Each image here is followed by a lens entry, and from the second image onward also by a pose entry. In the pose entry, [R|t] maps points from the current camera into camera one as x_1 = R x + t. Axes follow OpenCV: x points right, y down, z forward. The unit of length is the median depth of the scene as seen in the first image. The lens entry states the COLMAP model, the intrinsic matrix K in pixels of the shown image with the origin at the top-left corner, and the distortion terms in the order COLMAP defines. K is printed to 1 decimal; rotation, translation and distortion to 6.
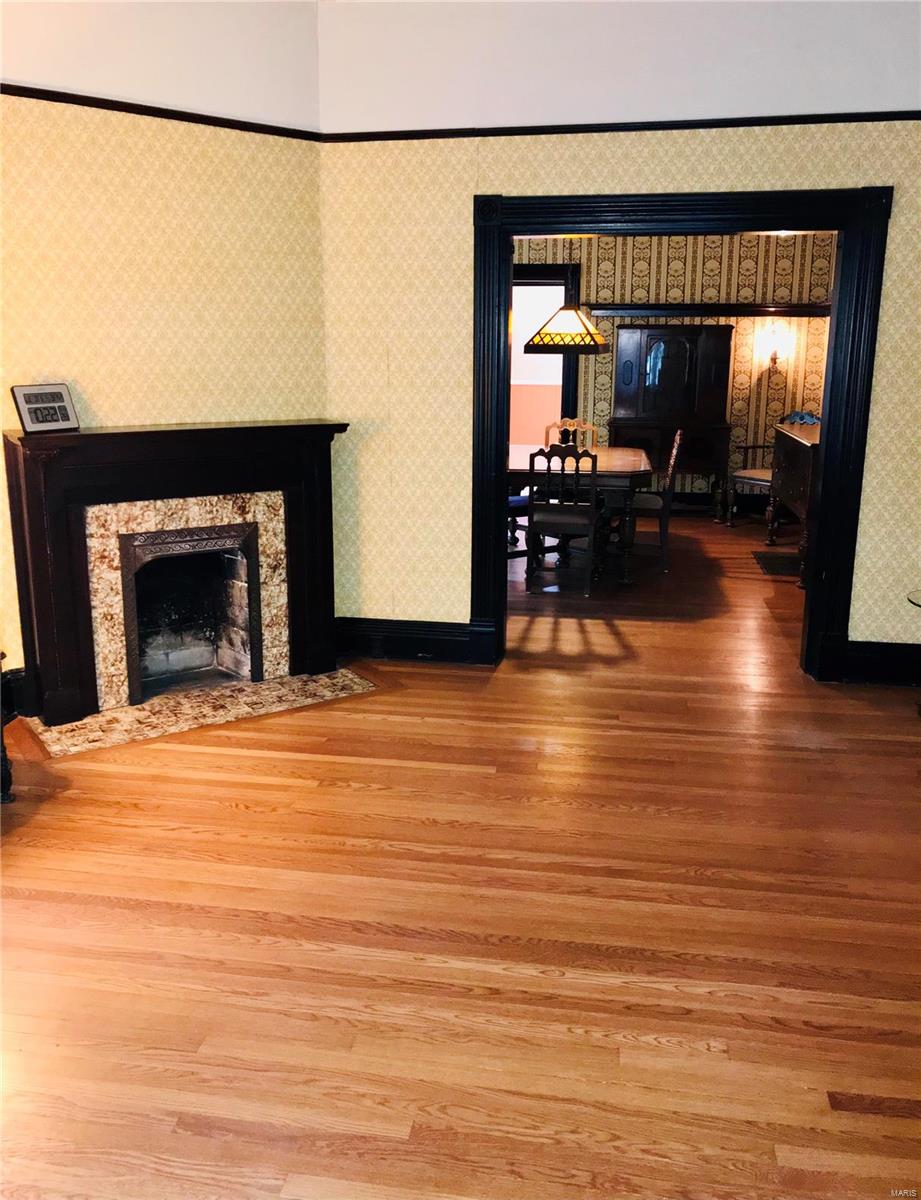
lens RADIAL K [[962.7, 0, 459.4], [0, 962.7, 534.5], [0, 0, 1]] dist [0.007745, 0.004192]
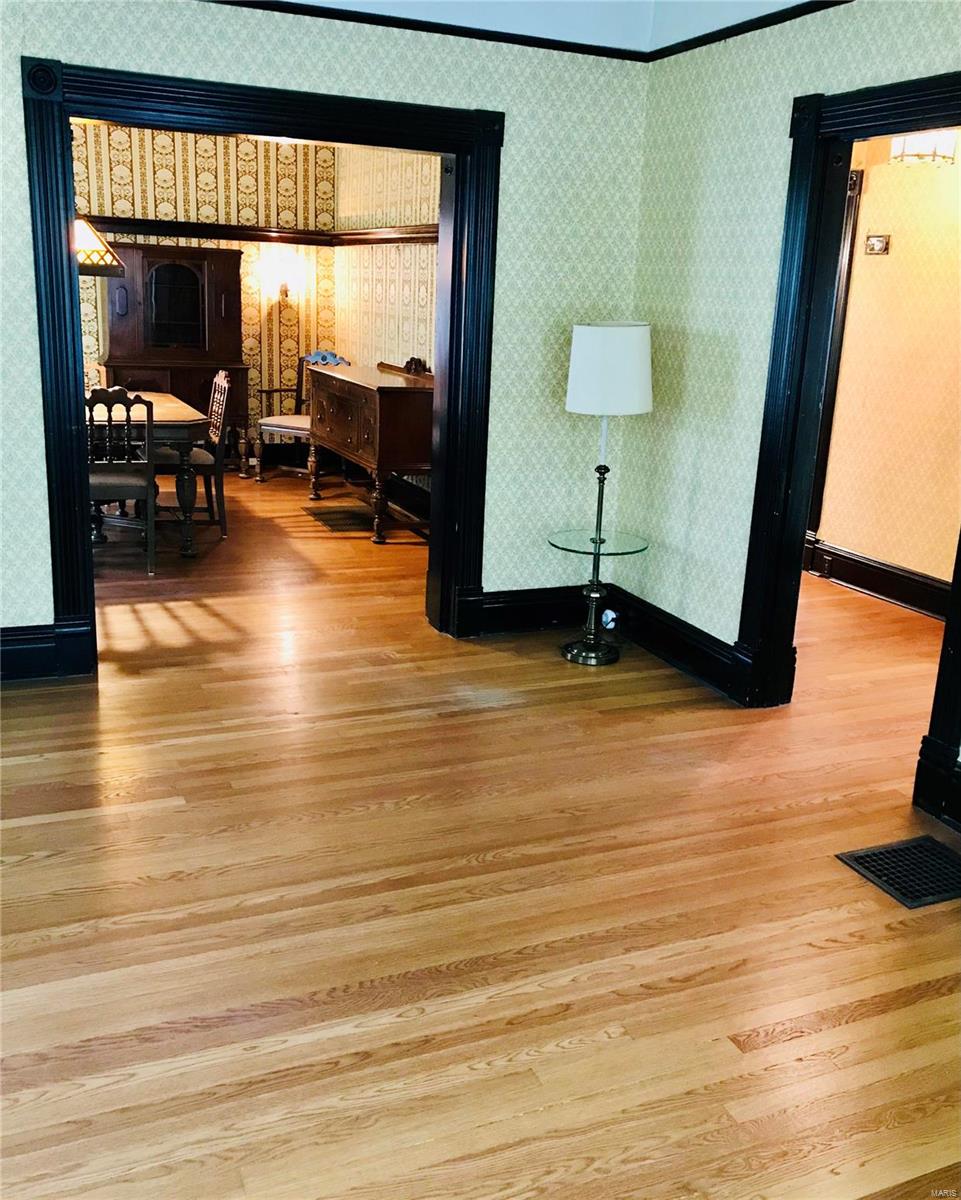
lens RADIAL K [[1101.7, 0, 480.5], [0, 1101.7, 531.6], [0, 0, 1]] dist [0.051857, -0.085617]
pose [[0.848831, -0.079821, 0.522604, -0.193373], [0.061520, 0.996734, 0.052315, -0.007861], [-0.525073, -0.012255, 0.850969, 0.085988]]
